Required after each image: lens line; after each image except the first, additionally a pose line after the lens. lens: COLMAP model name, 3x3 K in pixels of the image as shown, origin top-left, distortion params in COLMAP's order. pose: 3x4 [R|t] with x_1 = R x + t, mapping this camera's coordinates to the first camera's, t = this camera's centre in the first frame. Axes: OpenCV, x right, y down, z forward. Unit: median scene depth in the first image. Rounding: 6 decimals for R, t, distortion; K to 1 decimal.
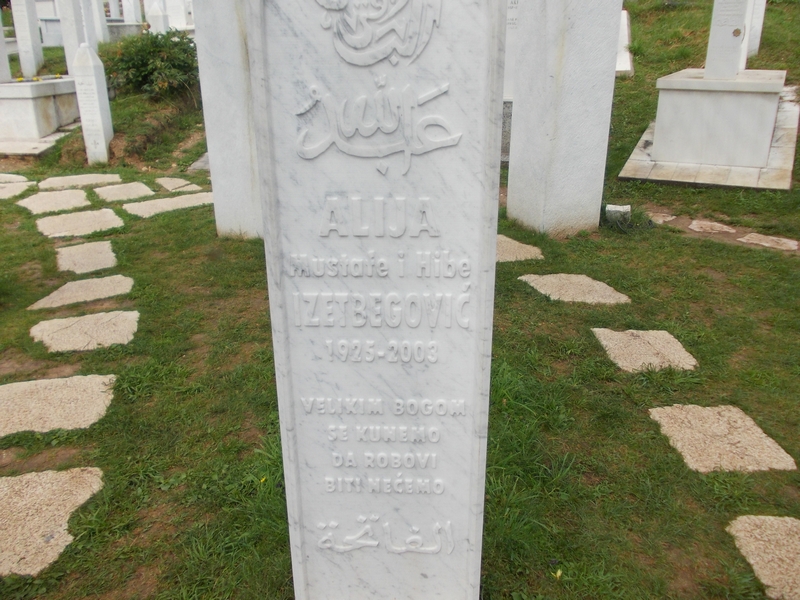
lens RADIAL K [[656.3, 0, 399.0], [0, 656.3, 295.5], [0, 0, 1]] dist [0.007792, 0.002092]
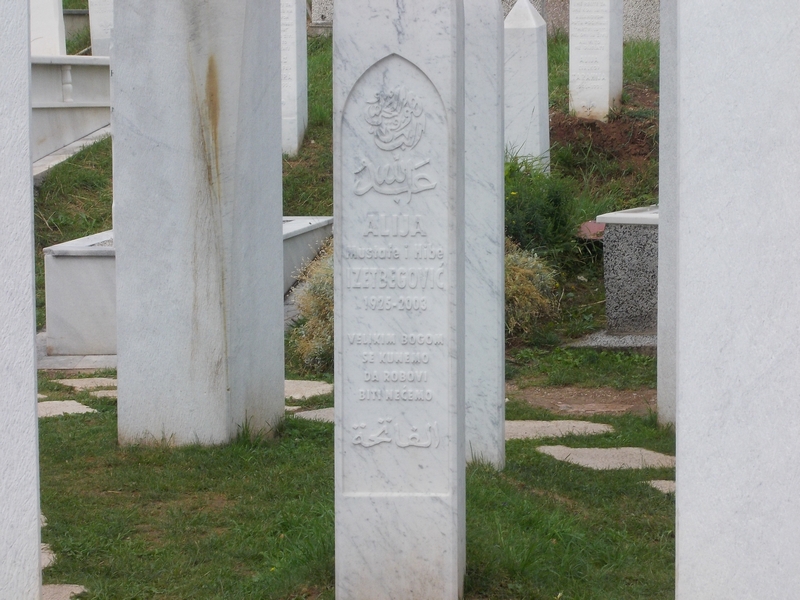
lens RADIAL K [[3263.5, 0, 397.7], [0, 3263.5, 300.7], [0, 0, 1]] dist [1.412567, 0.000000]
pose [[0.998501, 0.008807, -0.054021, 0.471475], [-0.024010, 0.957417, -0.287707, 2.697712], [0.049187, 0.288573, 0.956194, -7.664196]]
